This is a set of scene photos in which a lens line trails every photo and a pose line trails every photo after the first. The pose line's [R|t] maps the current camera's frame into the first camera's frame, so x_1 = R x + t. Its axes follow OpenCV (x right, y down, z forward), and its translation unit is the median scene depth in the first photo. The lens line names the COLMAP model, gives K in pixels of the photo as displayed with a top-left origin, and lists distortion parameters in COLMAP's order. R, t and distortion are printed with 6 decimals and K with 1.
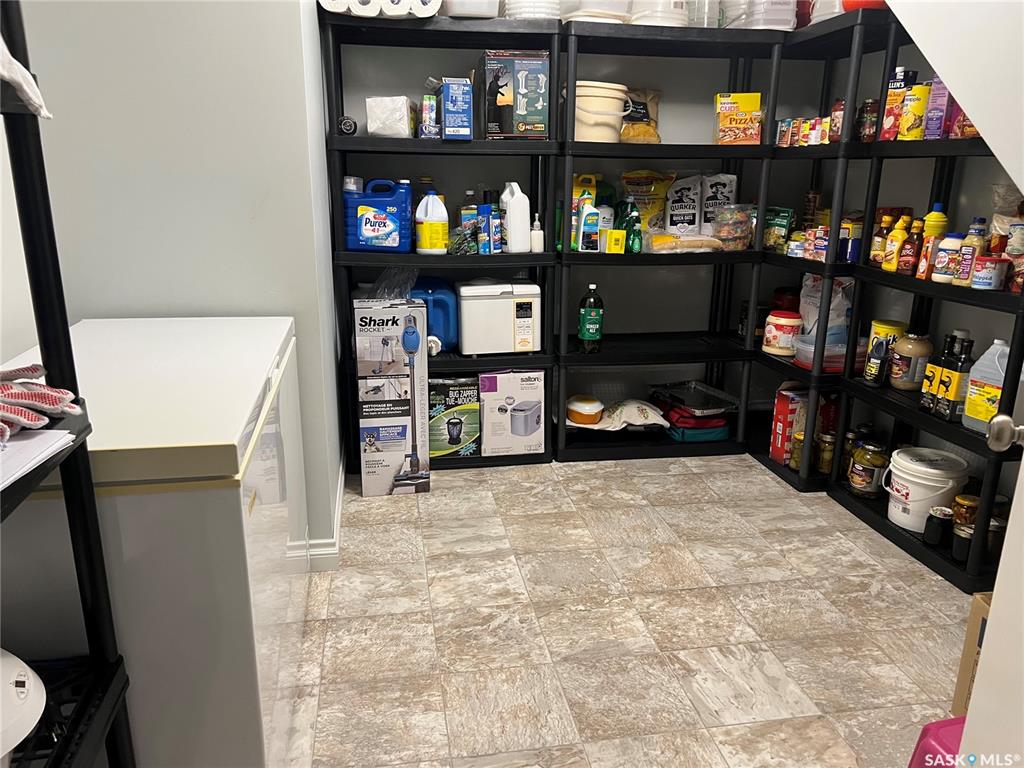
lens RADIAL K [[772.8, 0, 514.1], [0, 772.8, 388.9], [0, 0, 1]] dist [0.047789, -0.052433]
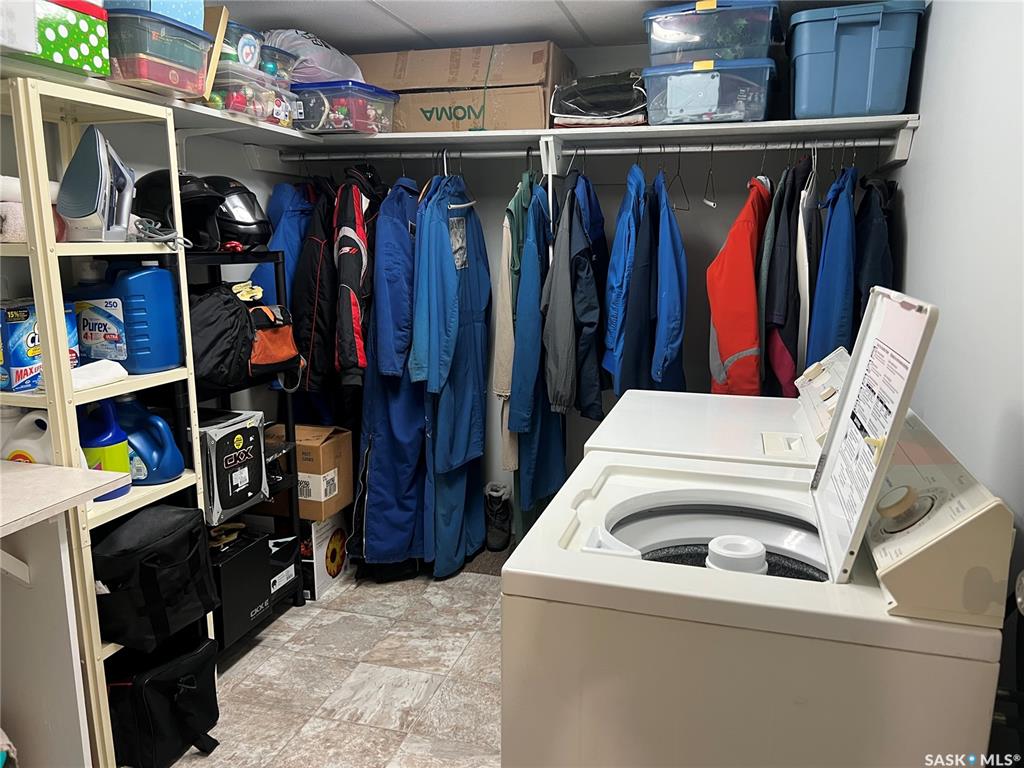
lens RADIAL K [[772.8, 0, 520.7], [0, 772.8, 388.9], [0, 0, 1]] dist [0.047789, -0.052433]
pose [[-0.903379, -0.105335, 0.415706, -0.328056], [0.094274, 0.896872, 0.432126, -0.504827], [-0.418353, 0.429564, -0.800285, 1.567184]]
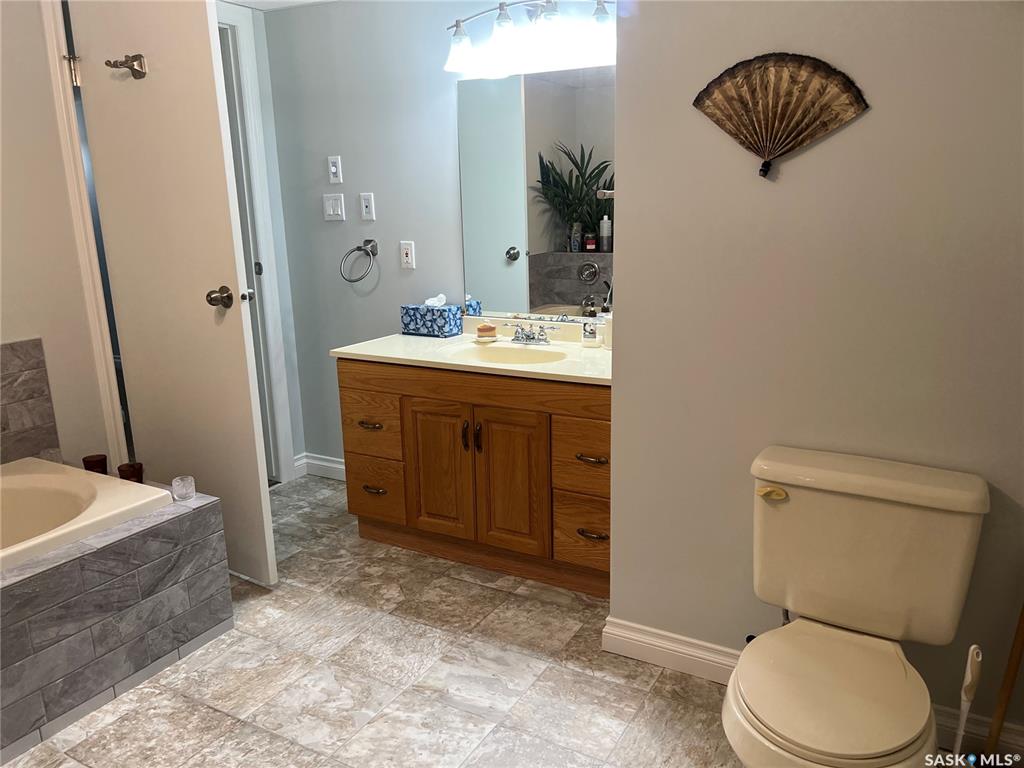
lens RADIAL K [[772.8, 0, 511.4], [0, 772.8, 385.2], [0, 0, 1]] dist [0.047789, -0.052433]
pose [[0.767248, 0.120882, -0.629856, 1.117819], [-0.143228, 0.989569, 0.015447, -0.179353], [0.625153, 0.078361, 0.776558, 0.582545]]
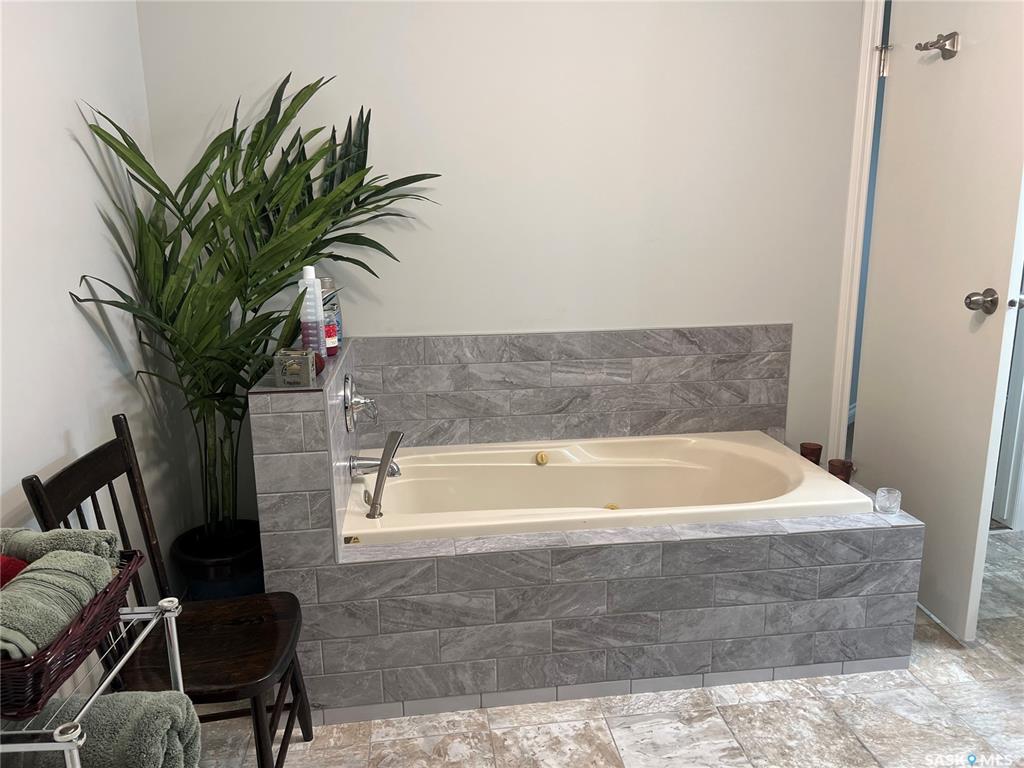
lens RADIAL K [[772.8, 0, 518.9], [0, 772.8, 394.1], [0, 0, 1]] dist [0.047789, -0.052433]
pose [[-0.038872, 0.212760, -0.976331, 1.068766], [-0.258054, 0.941788, 0.215507, -0.178448], [0.965348, 0.260323, 0.018294, 0.640581]]
